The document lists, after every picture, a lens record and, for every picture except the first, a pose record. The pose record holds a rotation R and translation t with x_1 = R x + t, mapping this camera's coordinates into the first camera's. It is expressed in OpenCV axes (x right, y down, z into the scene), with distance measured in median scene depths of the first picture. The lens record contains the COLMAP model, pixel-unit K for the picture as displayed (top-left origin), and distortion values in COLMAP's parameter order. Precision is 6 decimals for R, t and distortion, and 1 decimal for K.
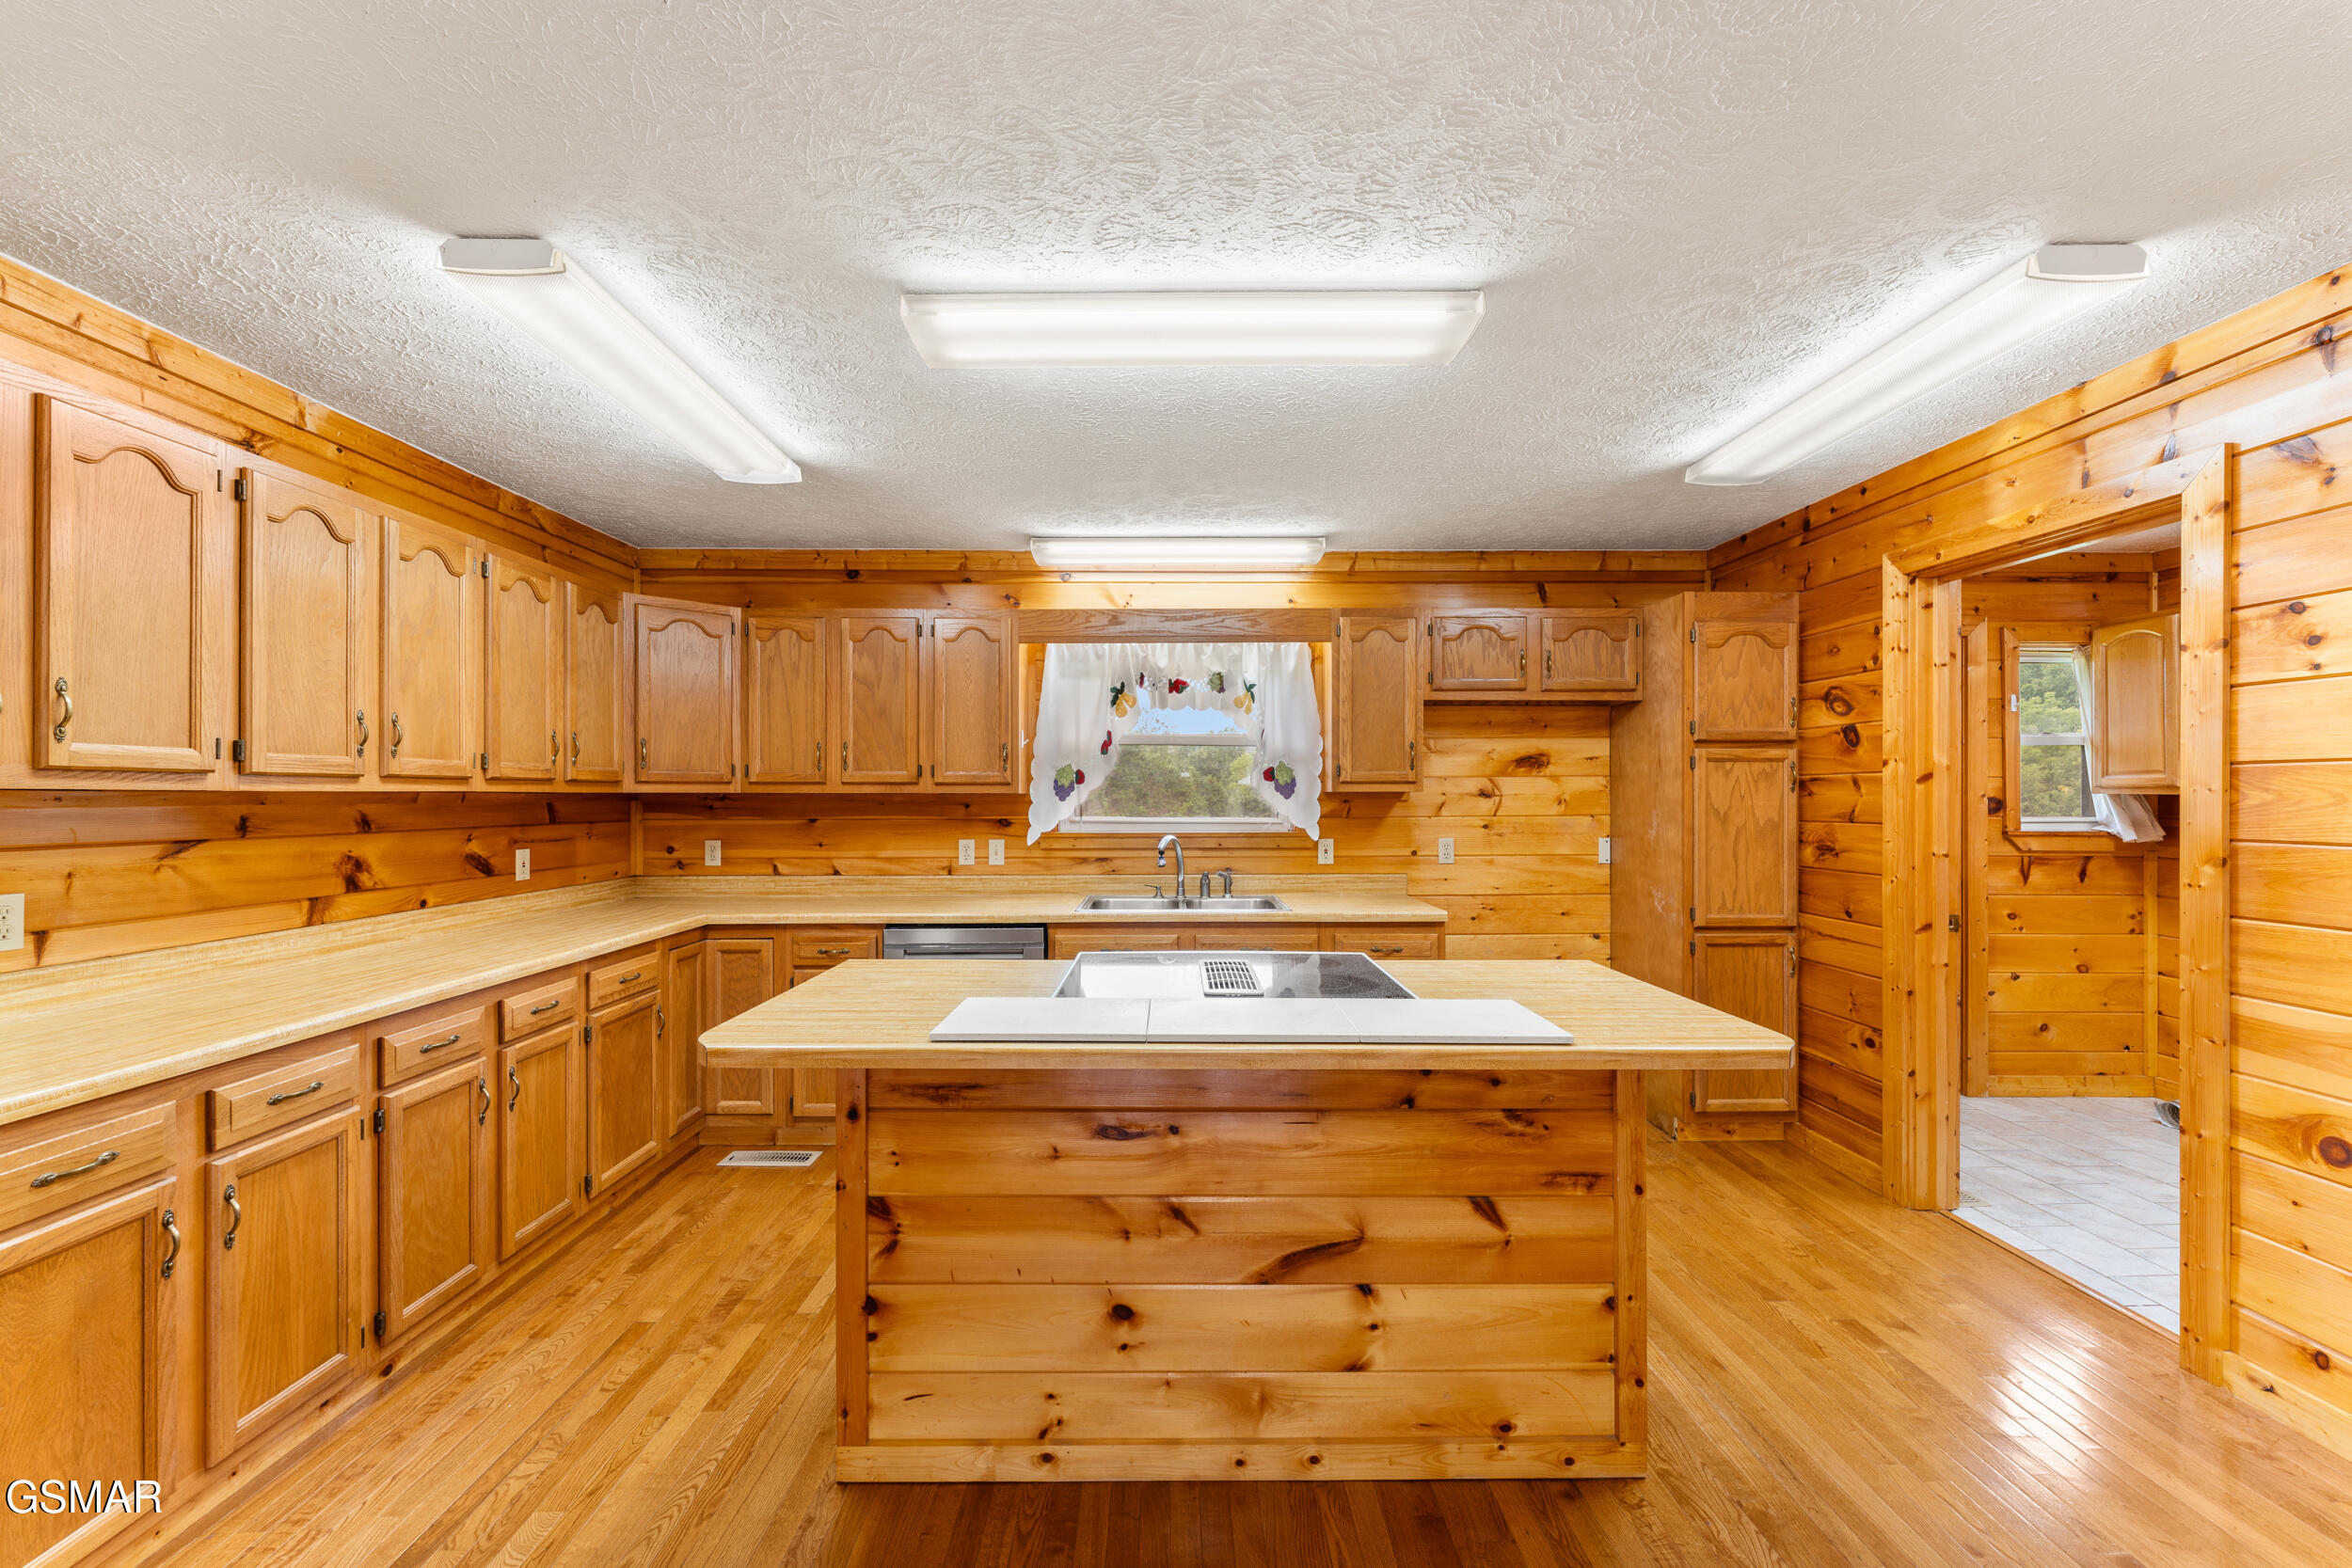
lens RADIAL K [[946.2, 0, 1173.5], [0, 946.2, 792.7], [0, 0, 1]] dist [-0.000003, -0.000913]
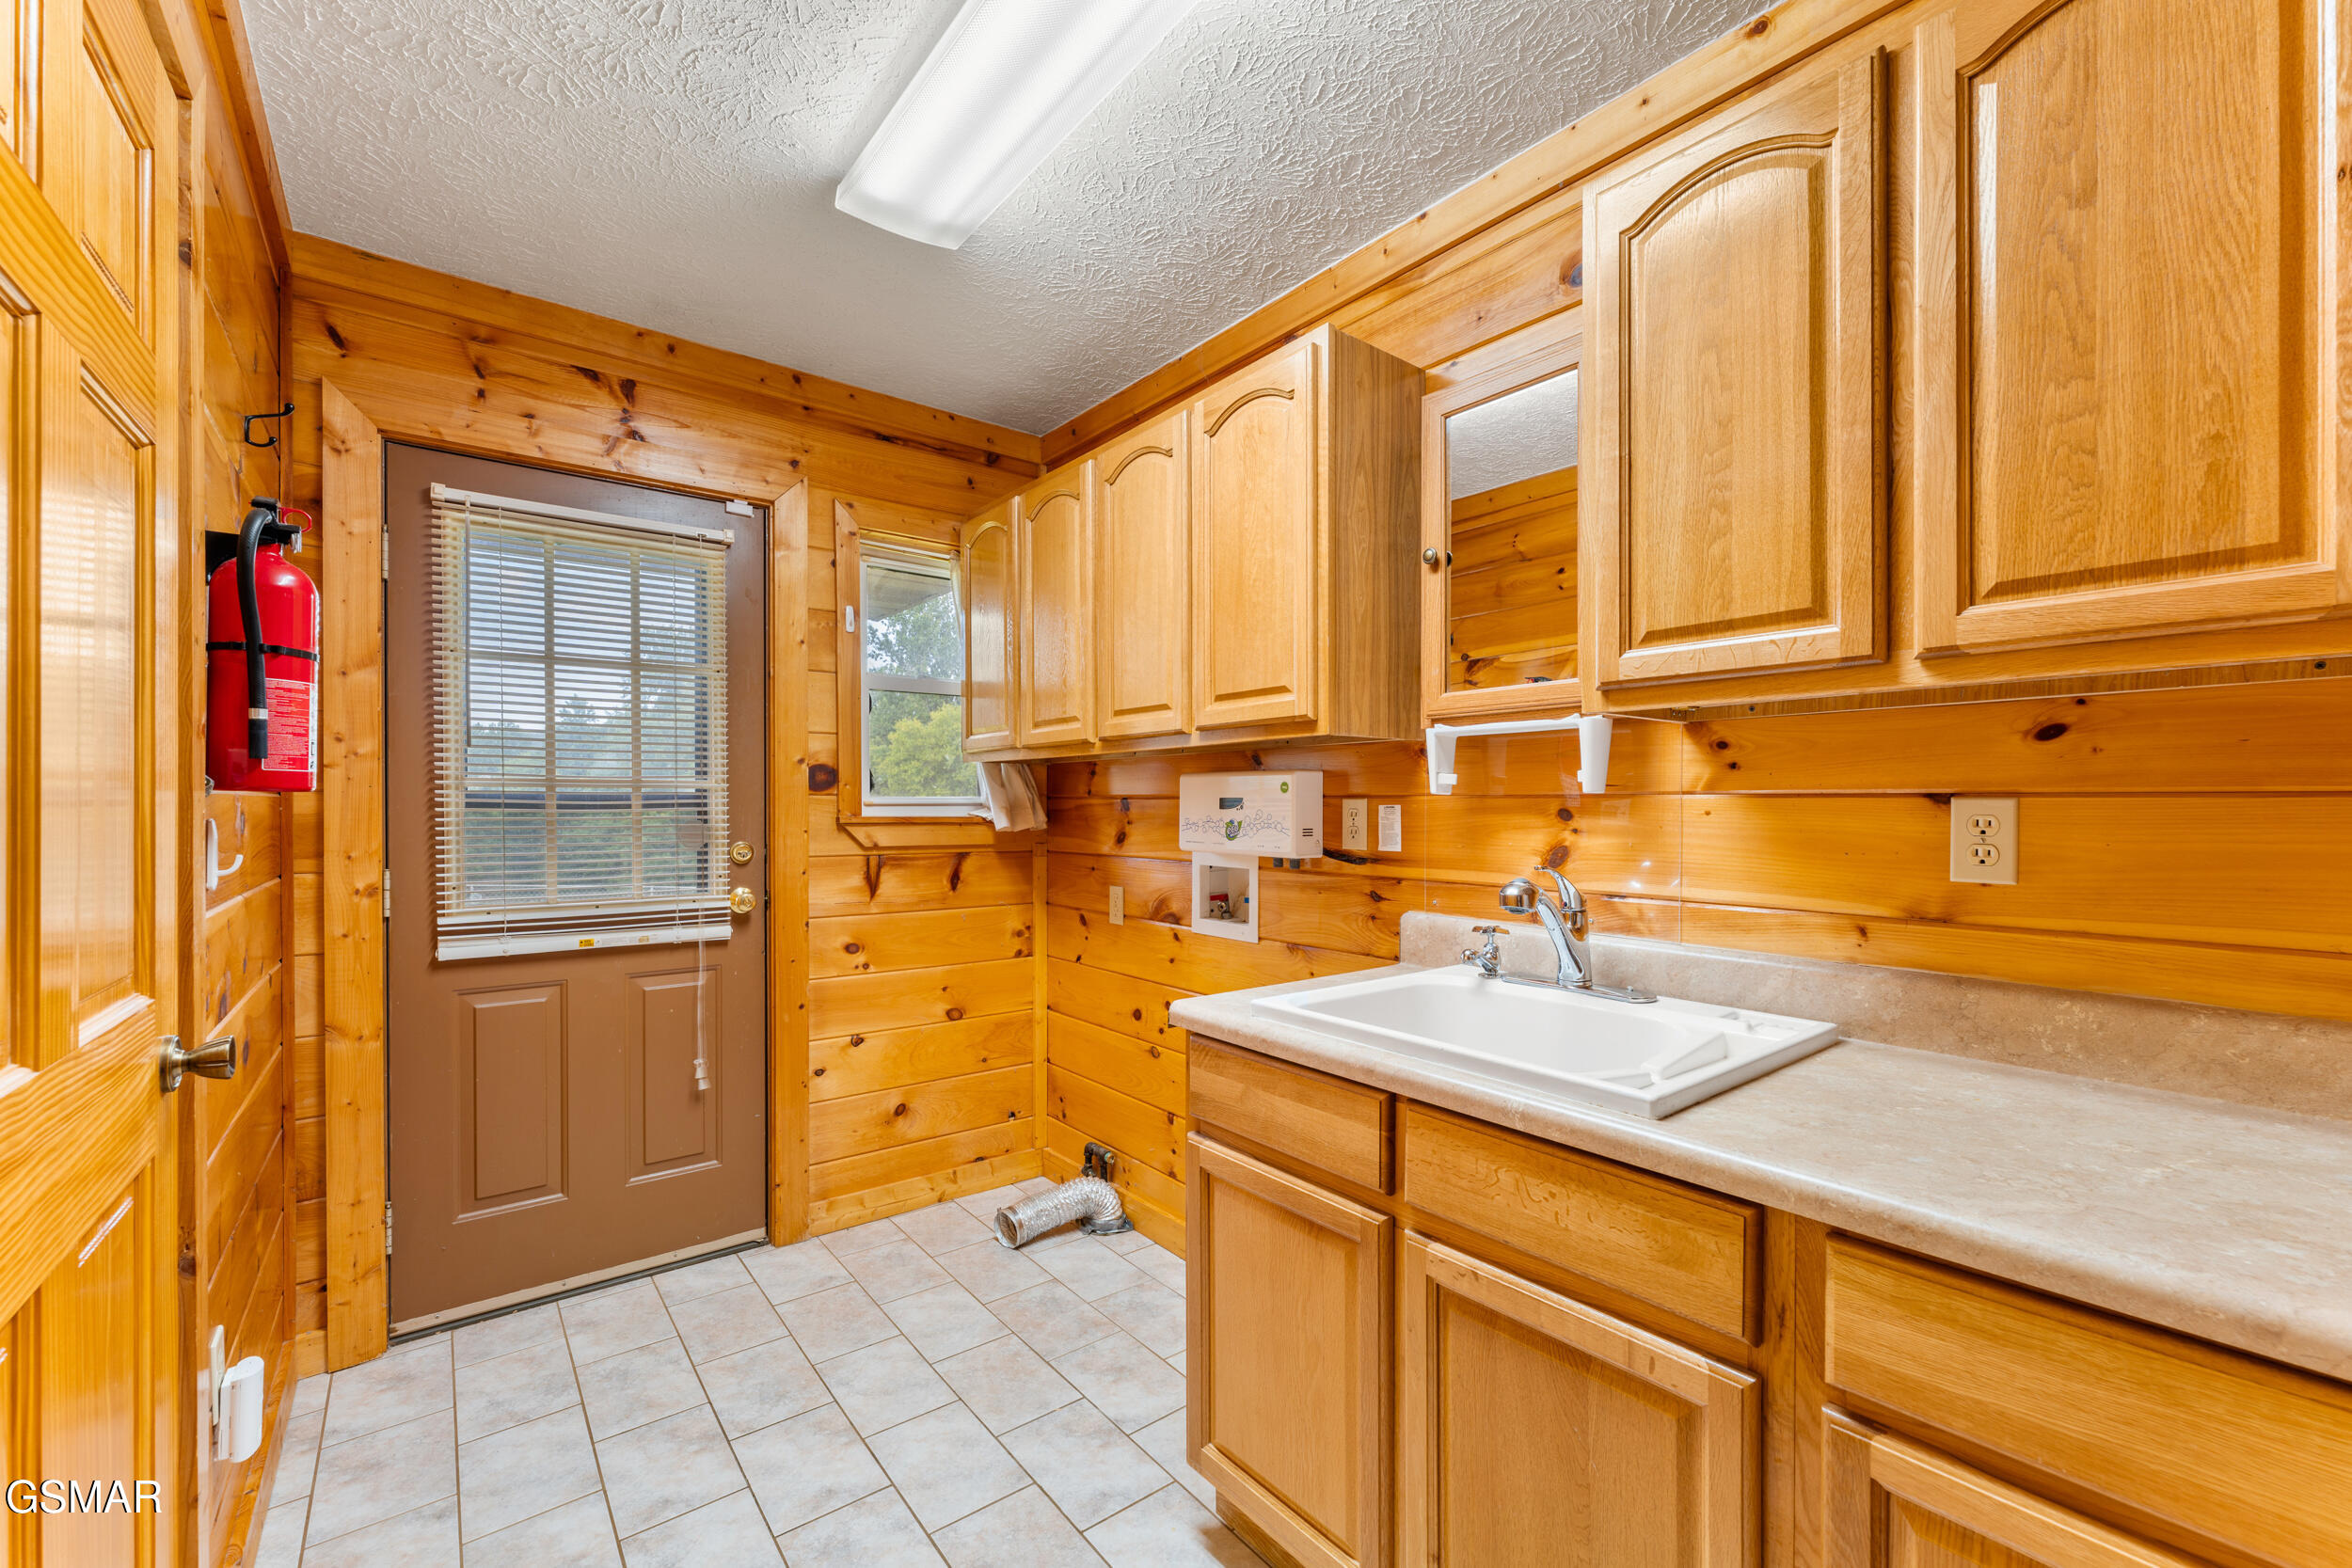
lens RADIAL K [[946.2, 0, 1189.1], [0, 946.2, 803.5], [0, 0, 1]] dist [-0.000003, -0.000913]
pose [[0.786589, 0.002689, 0.617472, 0.783593], [-0.002629, 0.999996, -0.001006, 0.036741], [-0.617472, -0.000832, 0.786593, 0.406074]]
